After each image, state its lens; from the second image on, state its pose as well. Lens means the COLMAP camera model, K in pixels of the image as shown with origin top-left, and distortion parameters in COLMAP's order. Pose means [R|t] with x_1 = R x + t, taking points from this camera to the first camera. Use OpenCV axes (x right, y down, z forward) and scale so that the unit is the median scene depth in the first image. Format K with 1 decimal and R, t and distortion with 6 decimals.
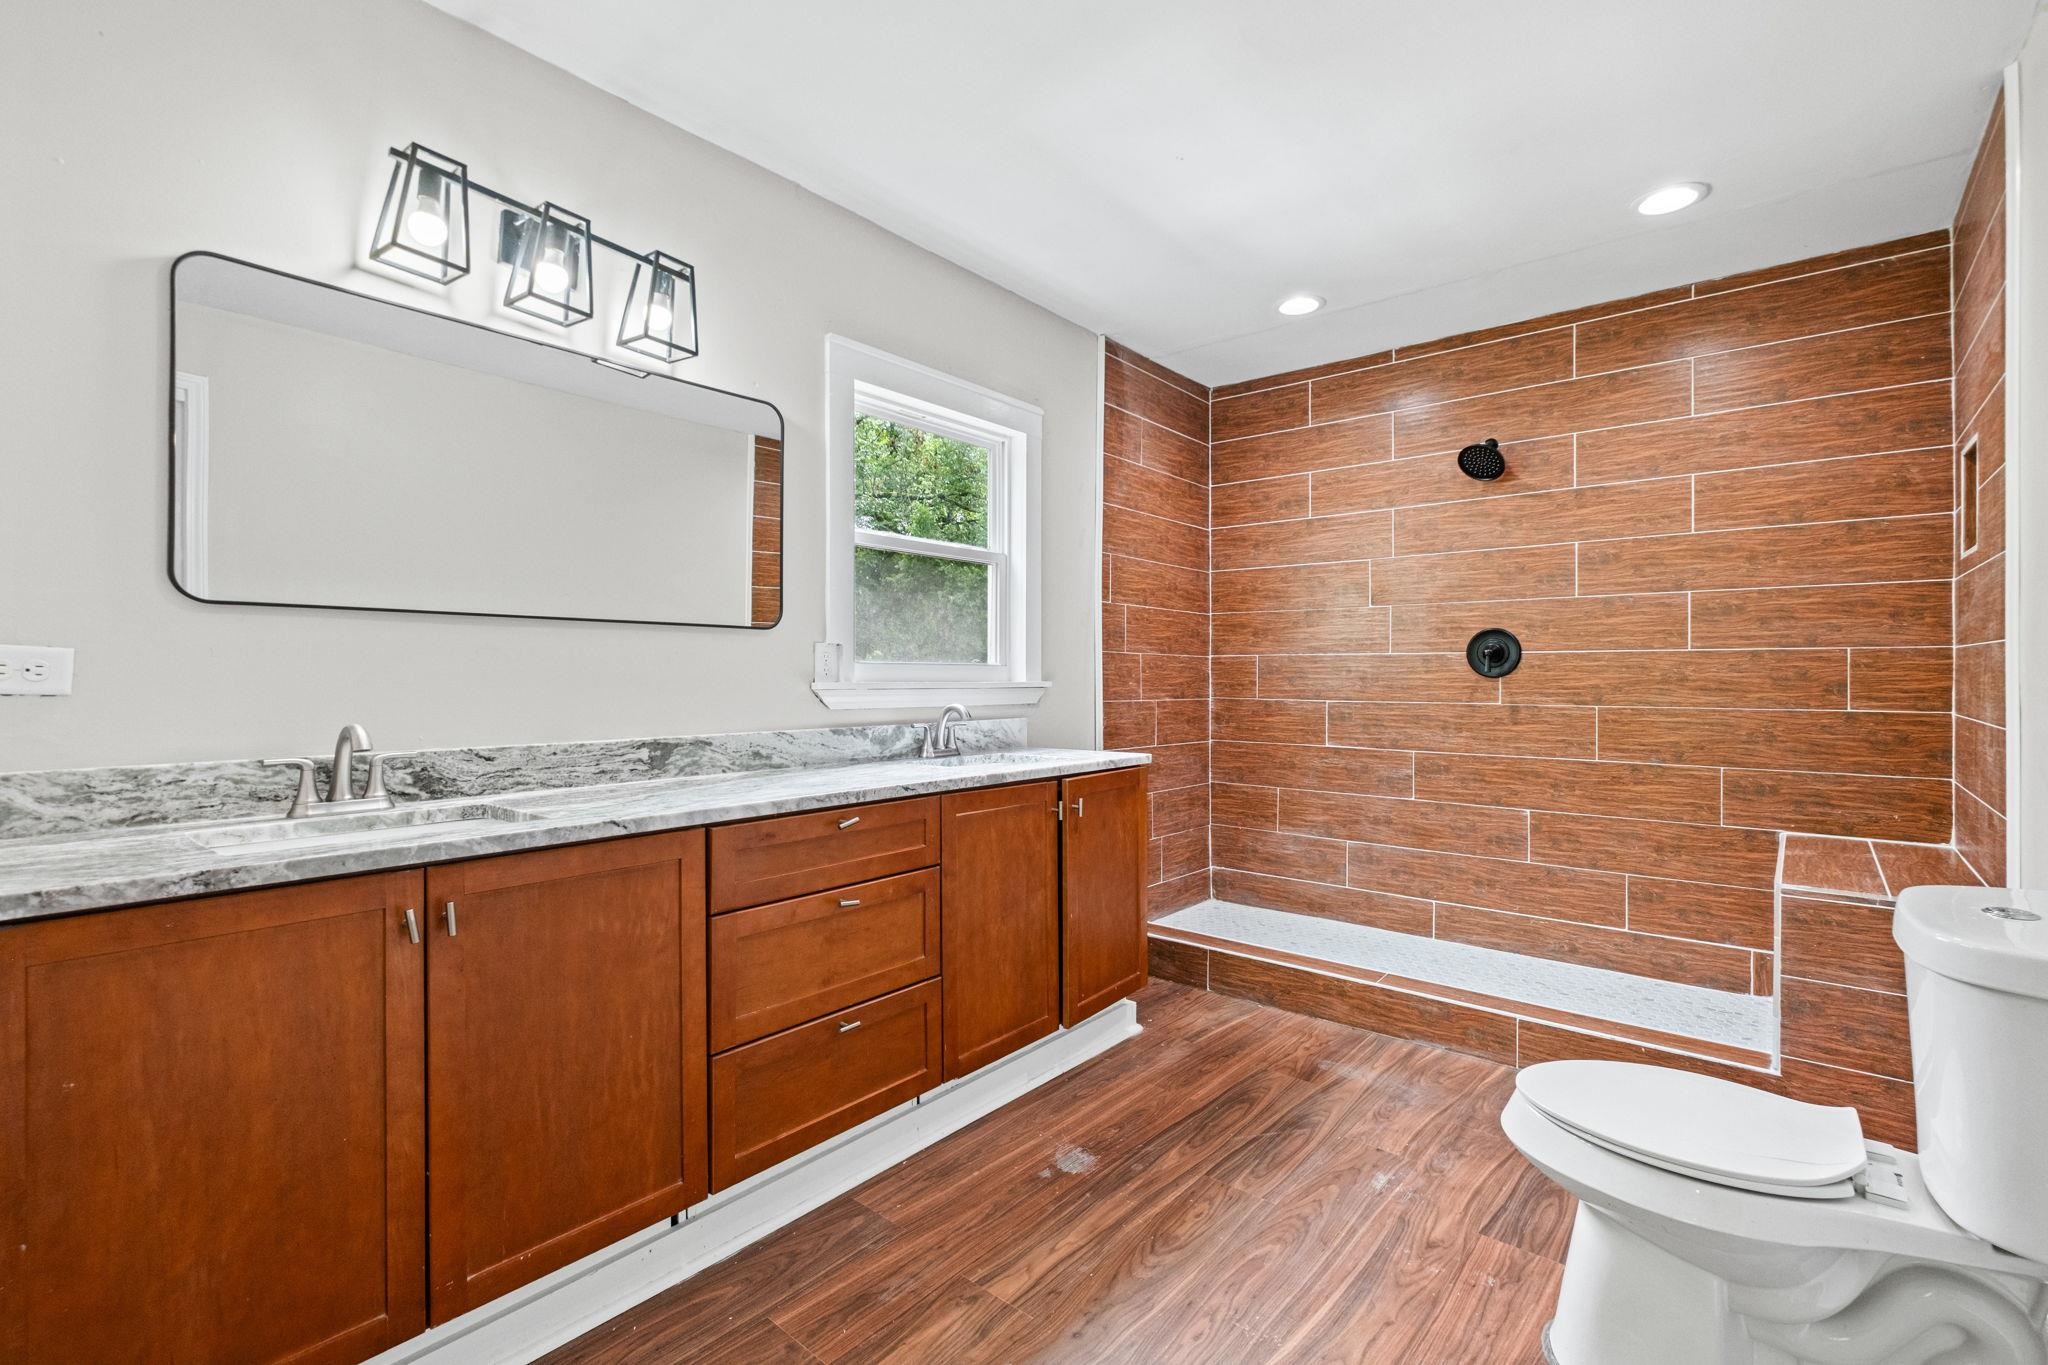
lens RADIAL K [[912.4, 0, 1024.0], [0, 912.4, 676.3], [0, 0, 1]] dist [0.008585, -0.004941]
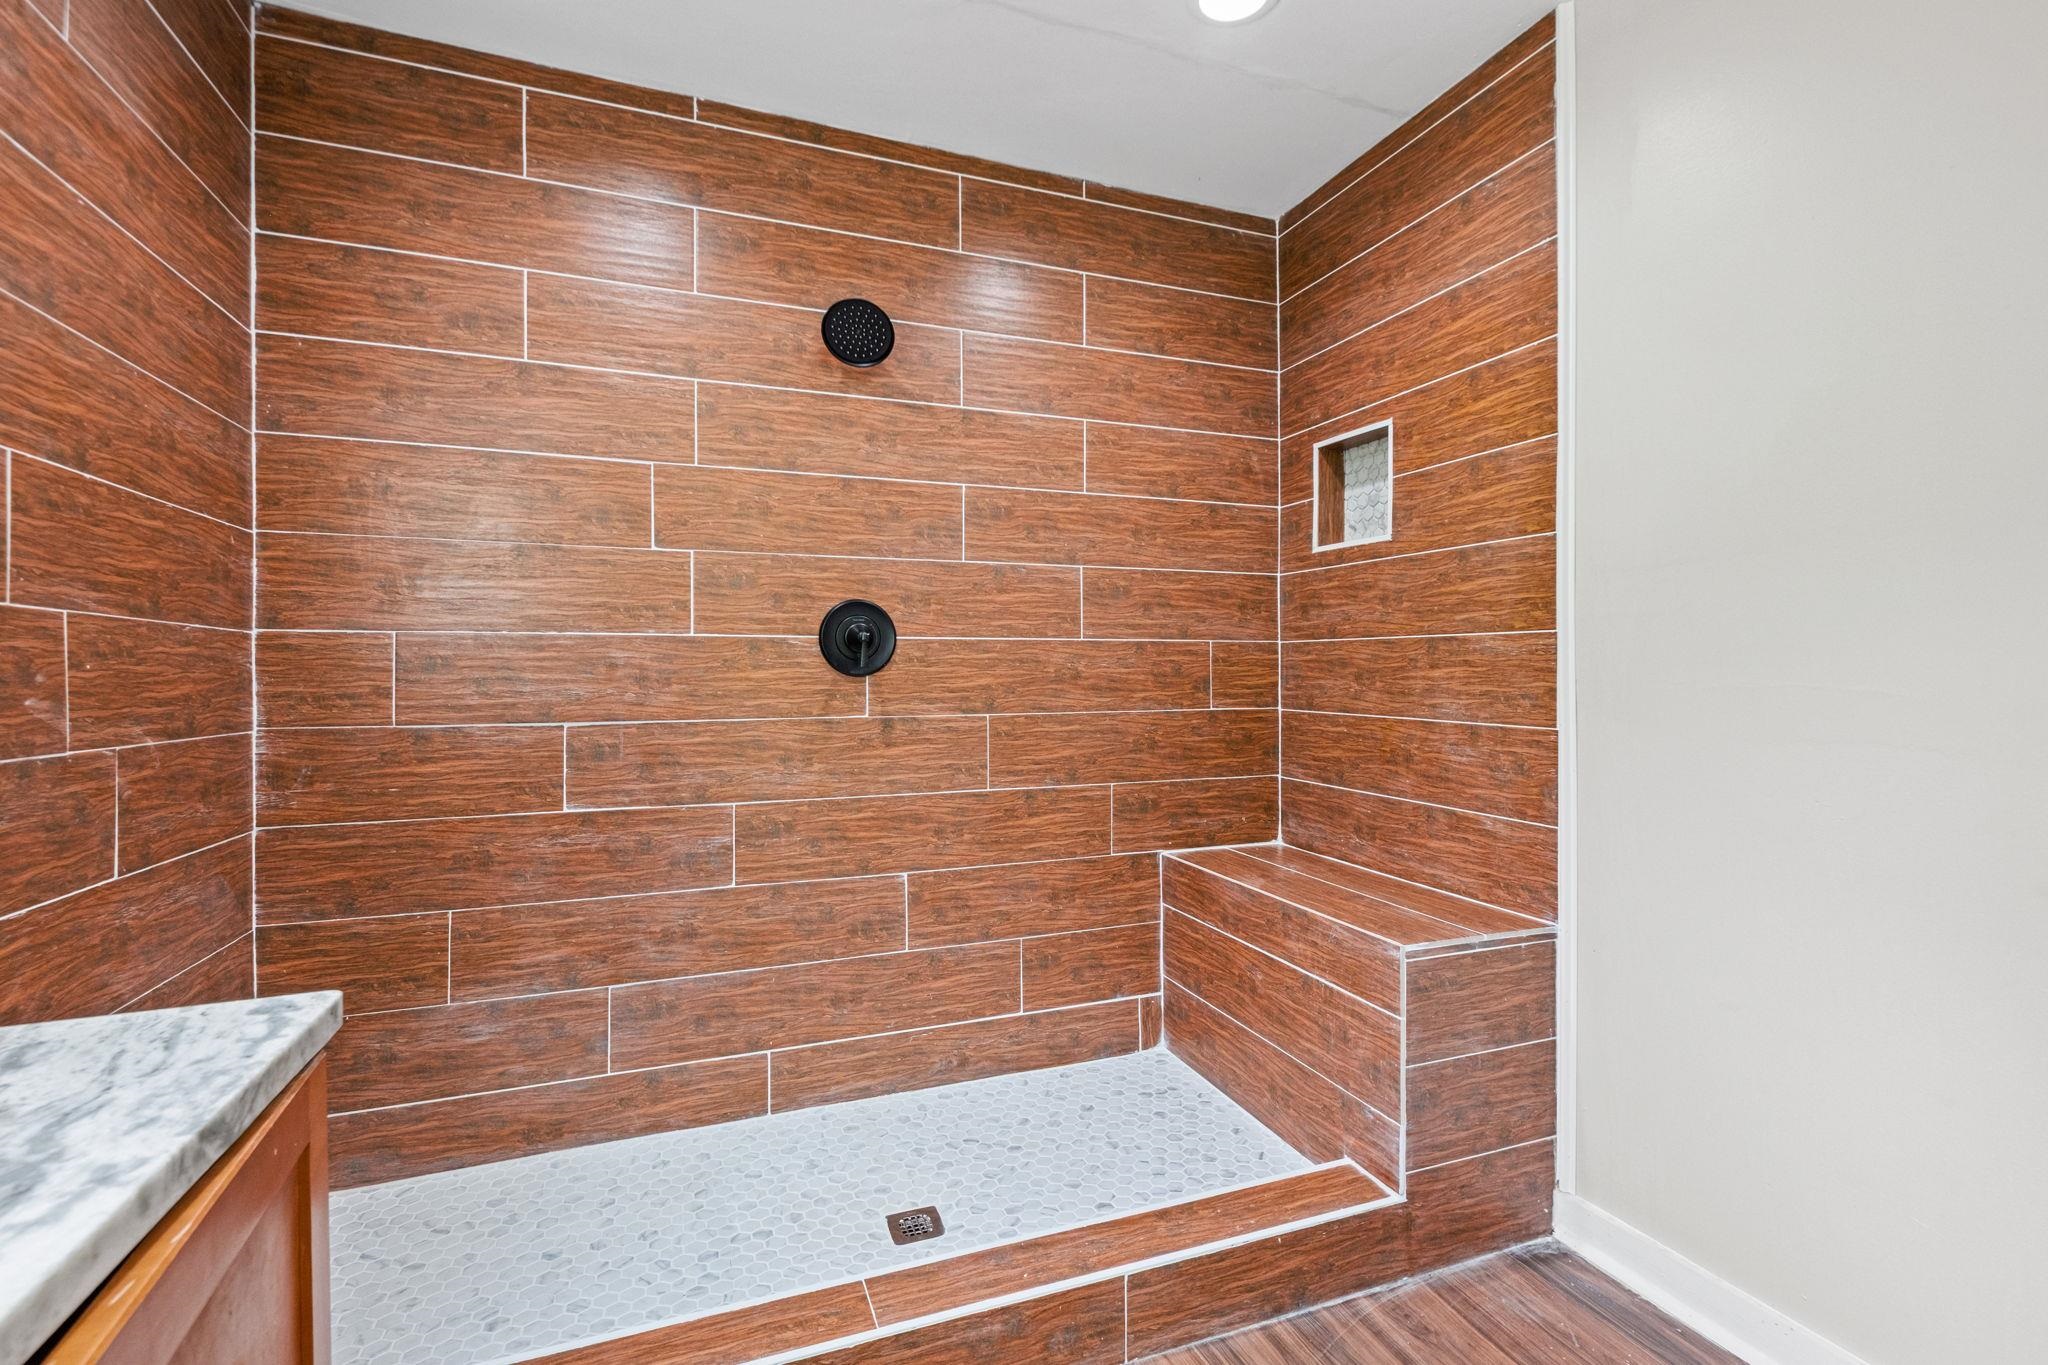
lens RADIAL K [[912.4, 0, 1027.6], [0, 912.4, 669.1], [0, 0, 1]] dist [0.008585, -0.004941]
pose [[0.486664, -0.000771, 0.873589, 0.009661], [0.005656, 0.999981, -0.002268, -0.001457], [-0.873571, 0.006044, 0.486659, 0.586776]]
